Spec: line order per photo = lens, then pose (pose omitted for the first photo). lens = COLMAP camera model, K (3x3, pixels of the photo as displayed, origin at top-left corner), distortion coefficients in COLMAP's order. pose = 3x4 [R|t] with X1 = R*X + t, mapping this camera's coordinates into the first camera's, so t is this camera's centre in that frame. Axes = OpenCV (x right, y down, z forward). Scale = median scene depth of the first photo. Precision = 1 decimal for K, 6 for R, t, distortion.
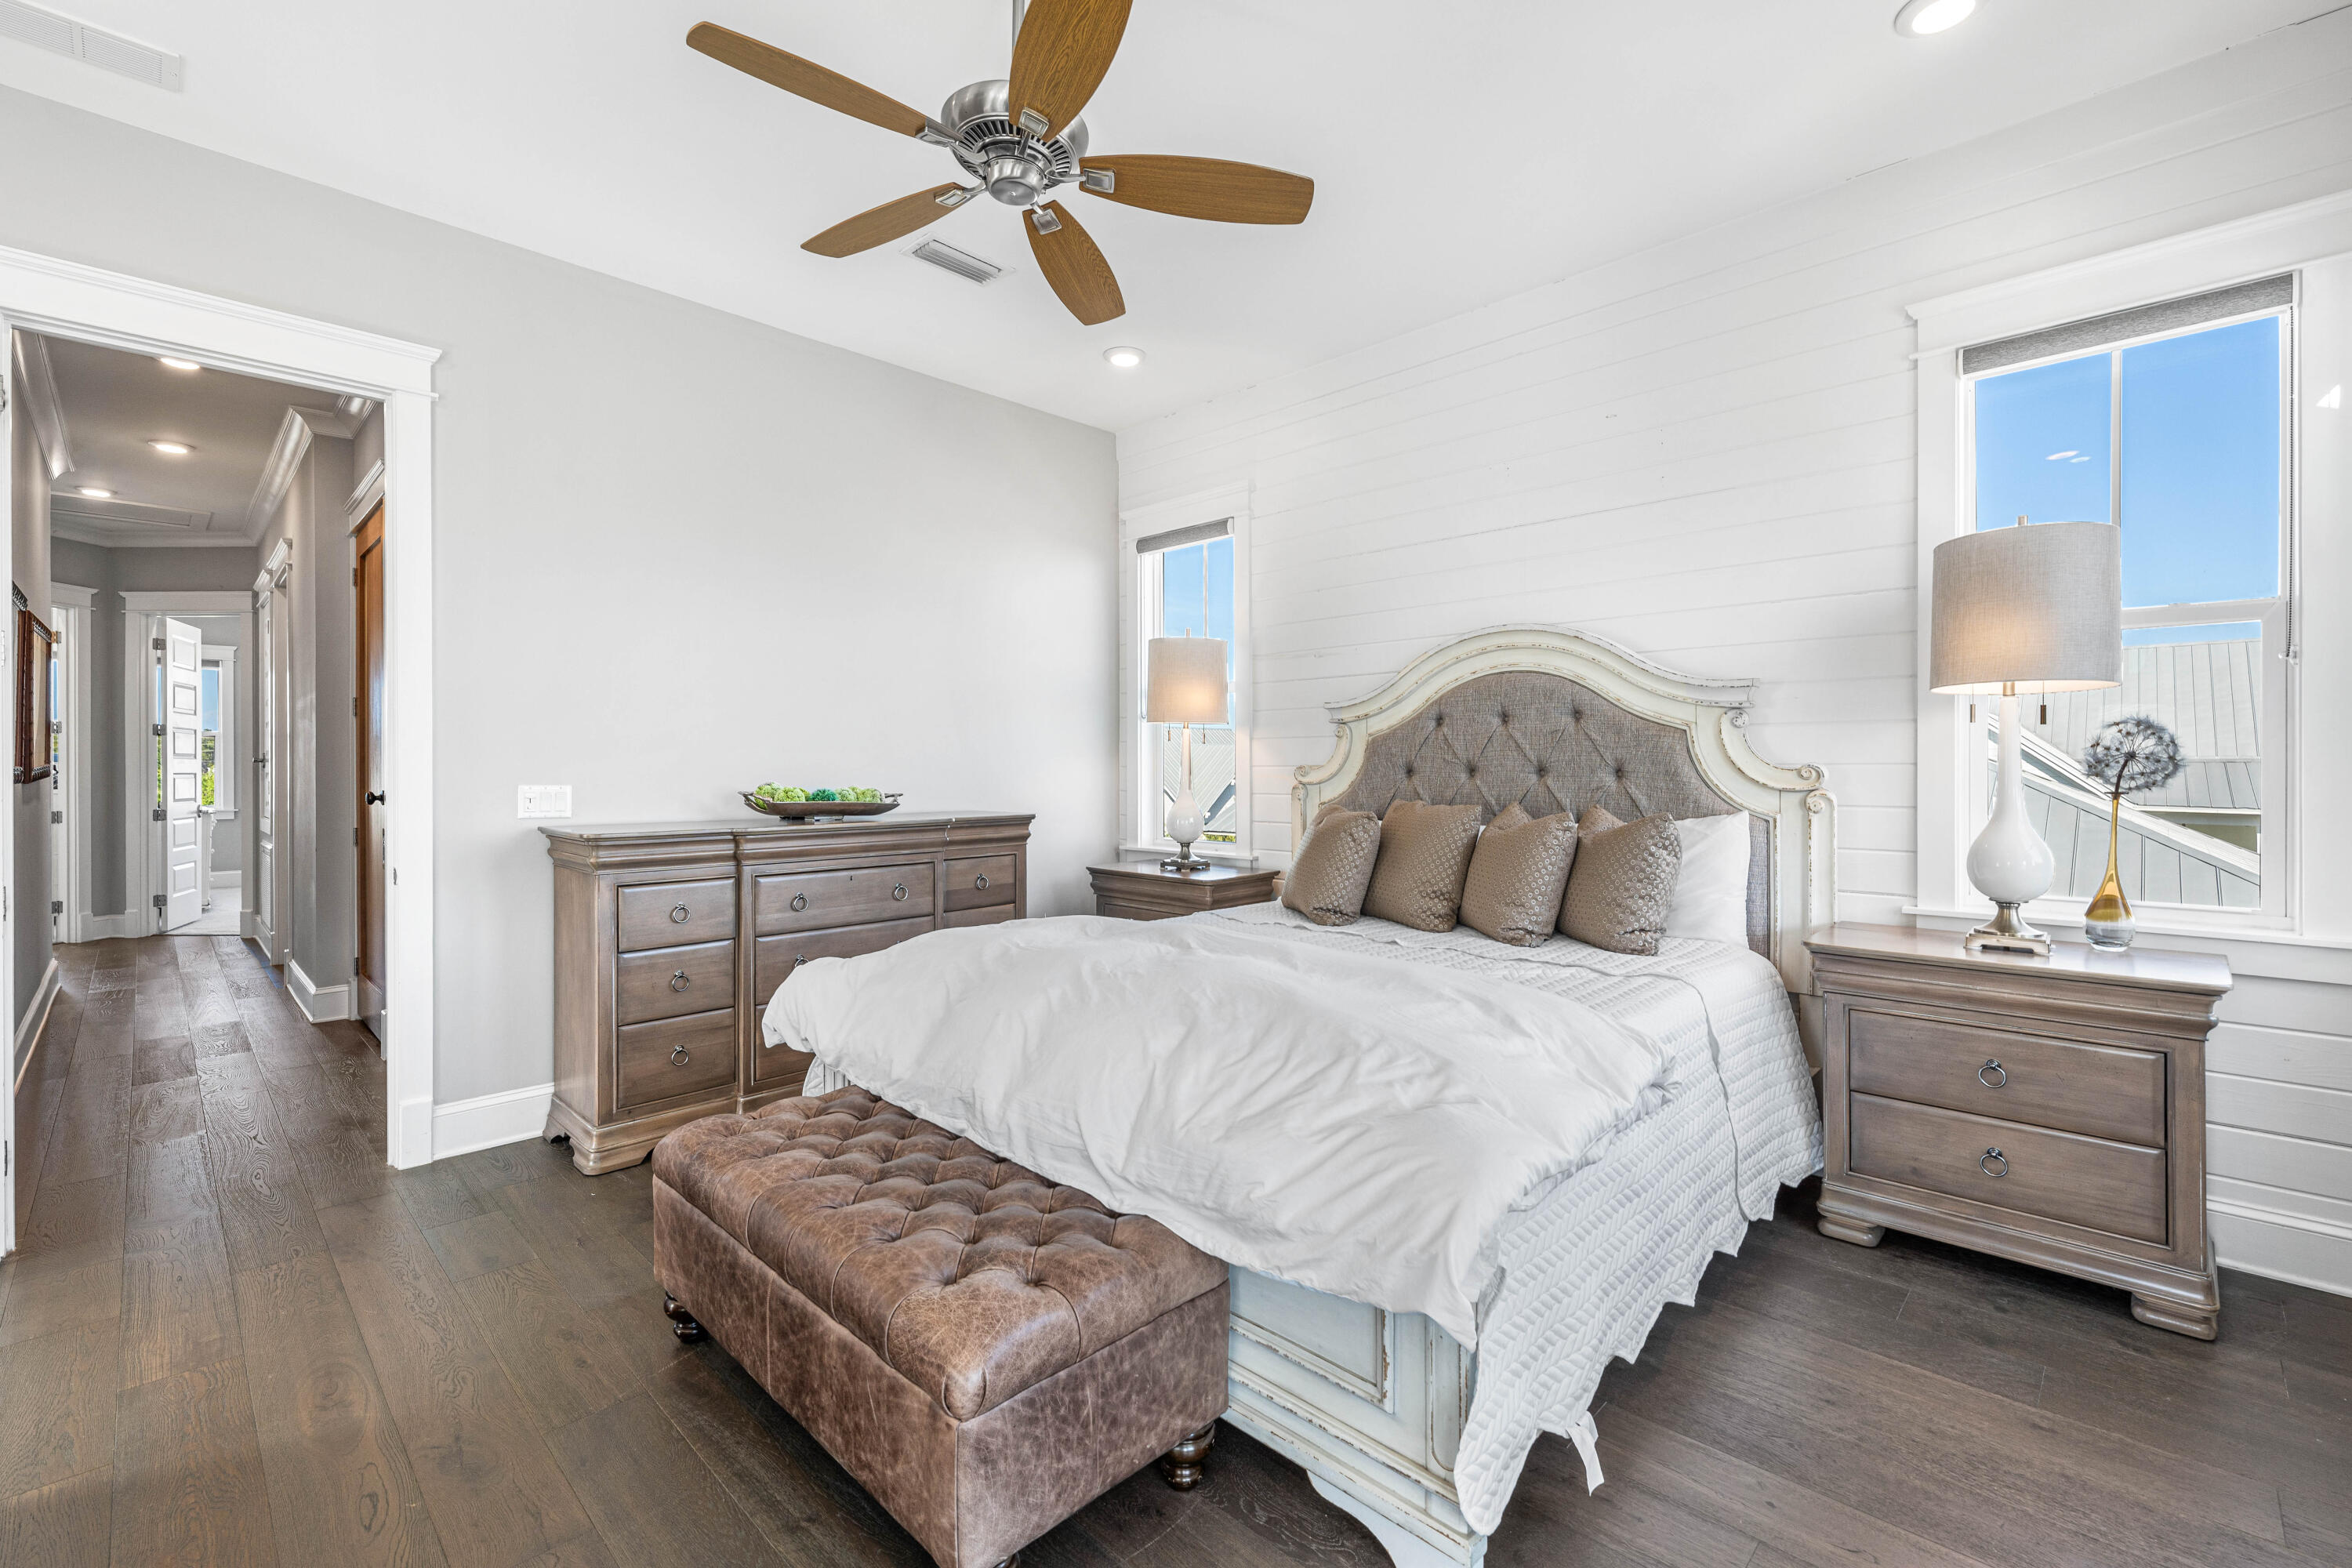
lens RADIAL K [[1007.0, 0, 1159.2], [0, 1007.0, 770.2], [0, 0, 1]] dist [0.003631, -0.000419]
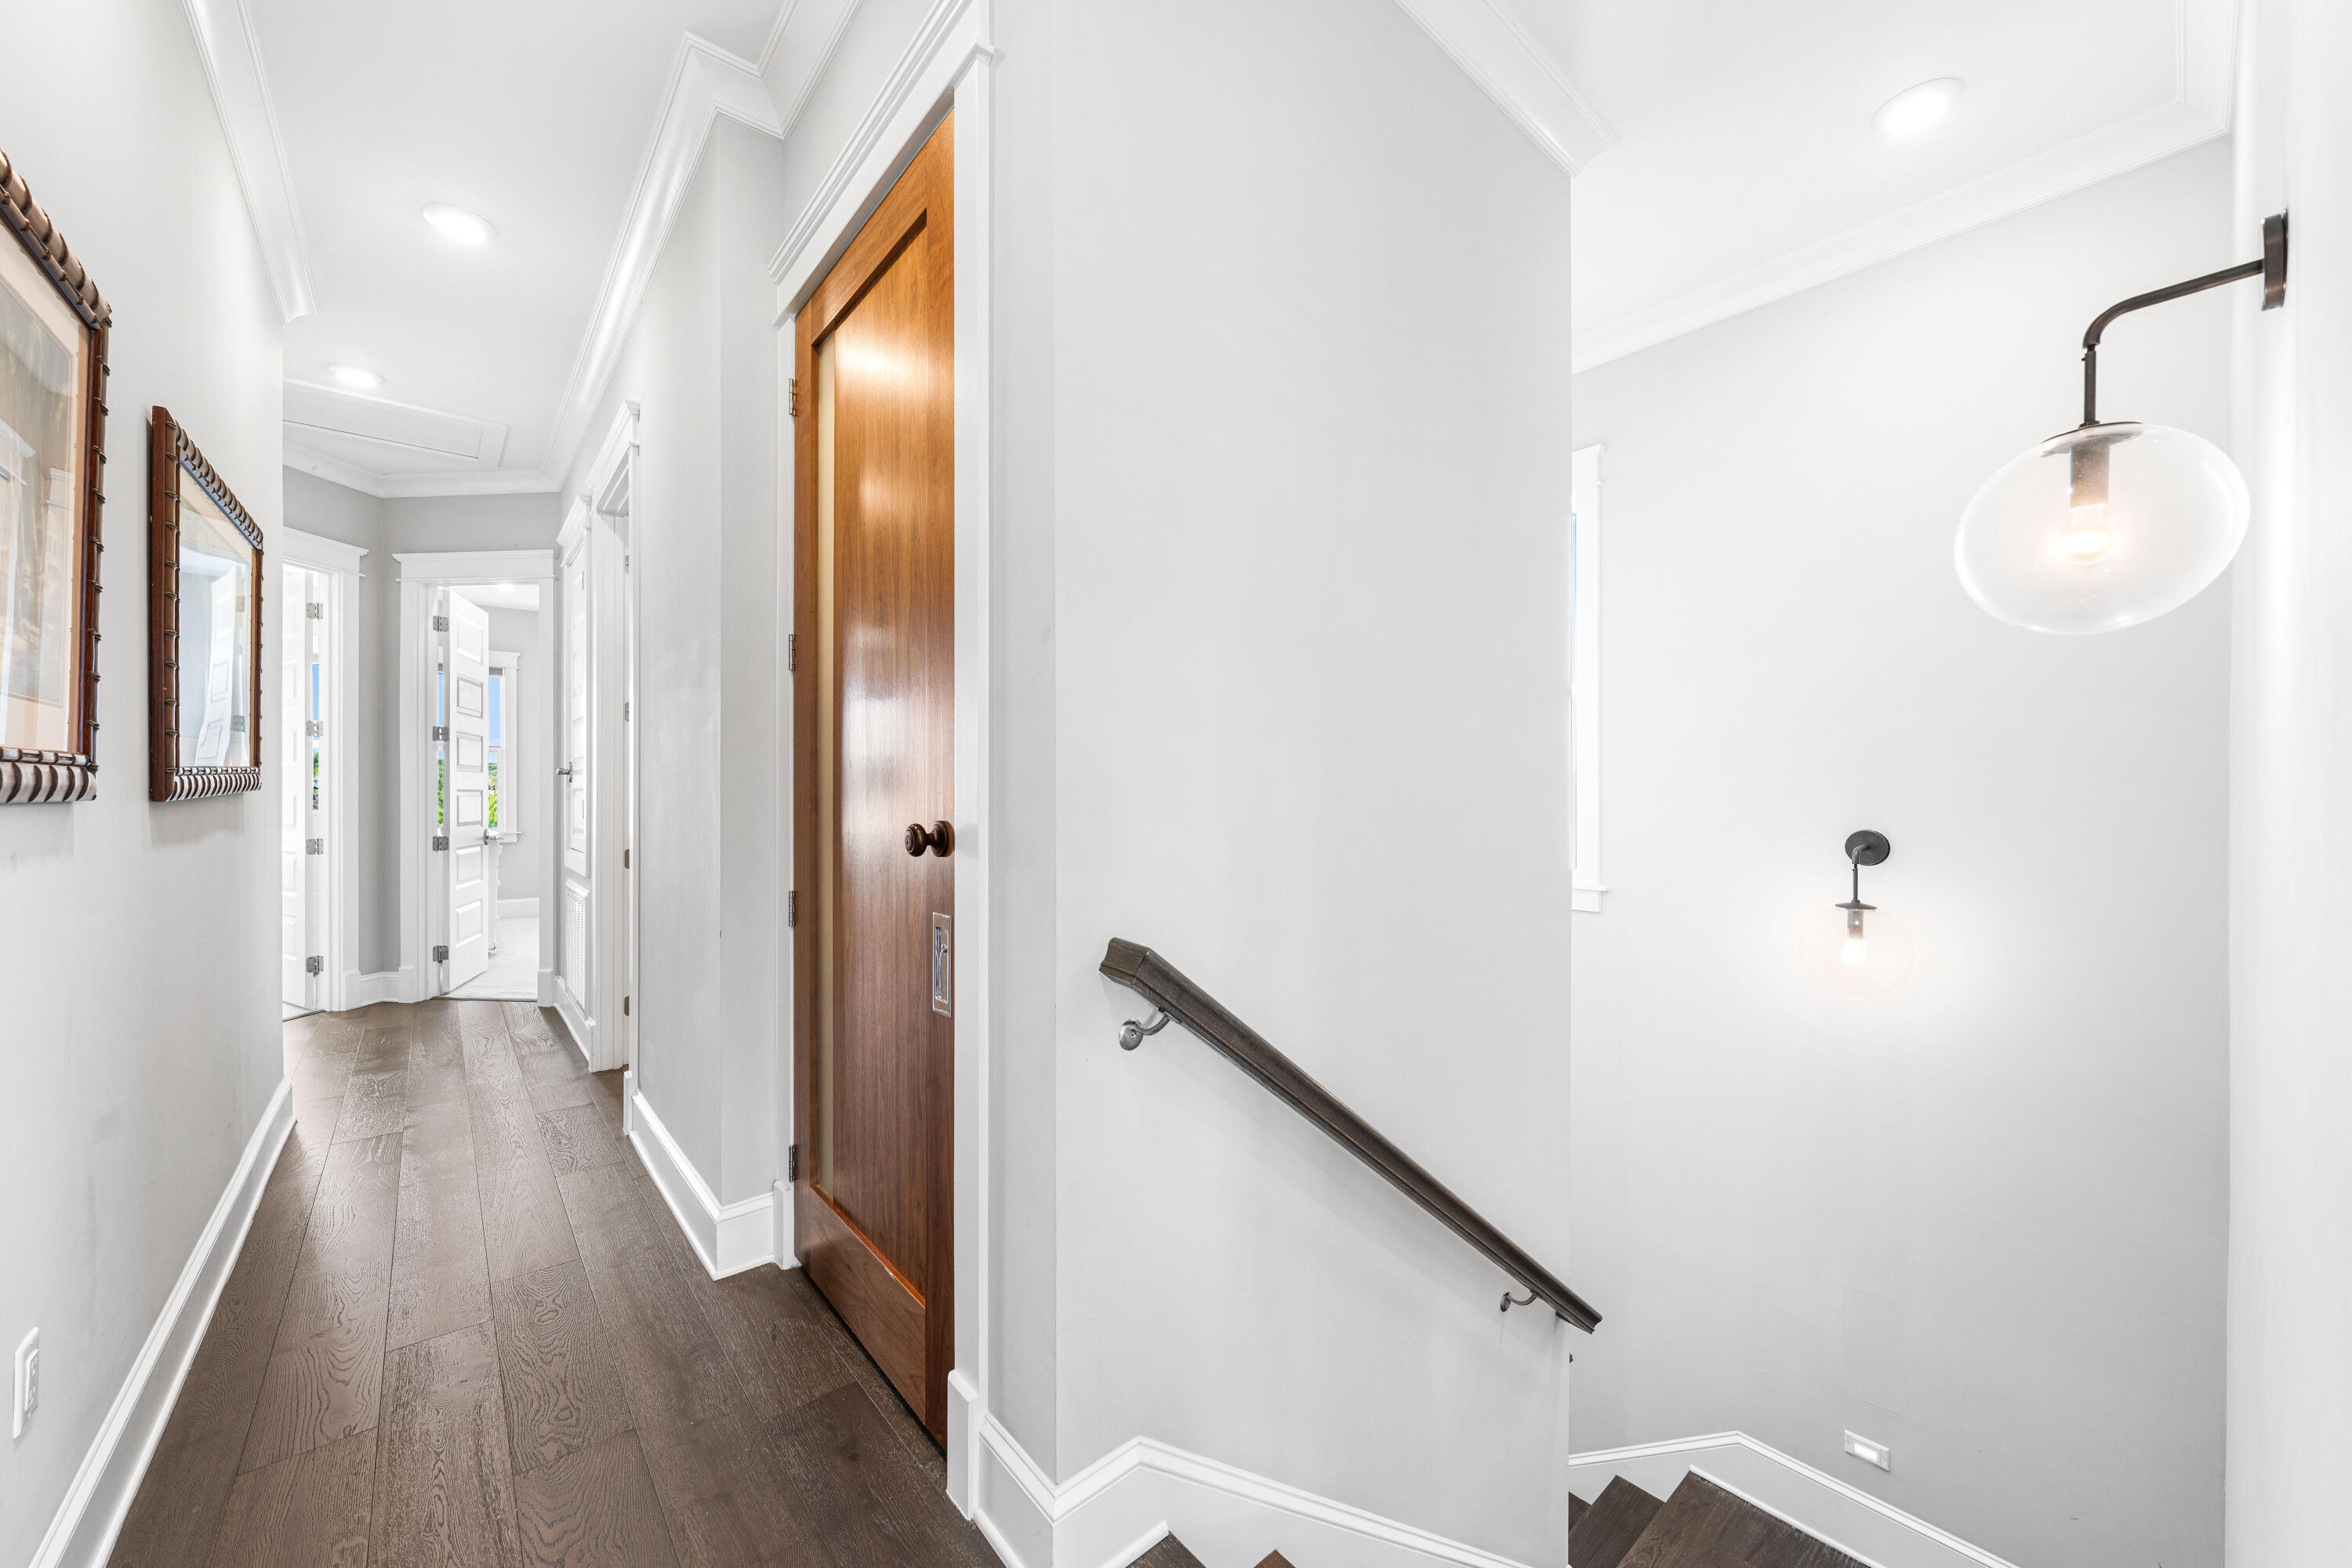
lens RADIAL K [[872.4, 0, 1176.1], [0, 872.4, 790.9], [0, 0, 1]] dist [-0.002407, -0.000177]
pose [[0.996686, 0.000863, -0.081339, -0.378983], [-0.001071, 0.999996, -0.002516, 0.005170], [0.081337, 0.002595, 0.996683, 0.386228]]
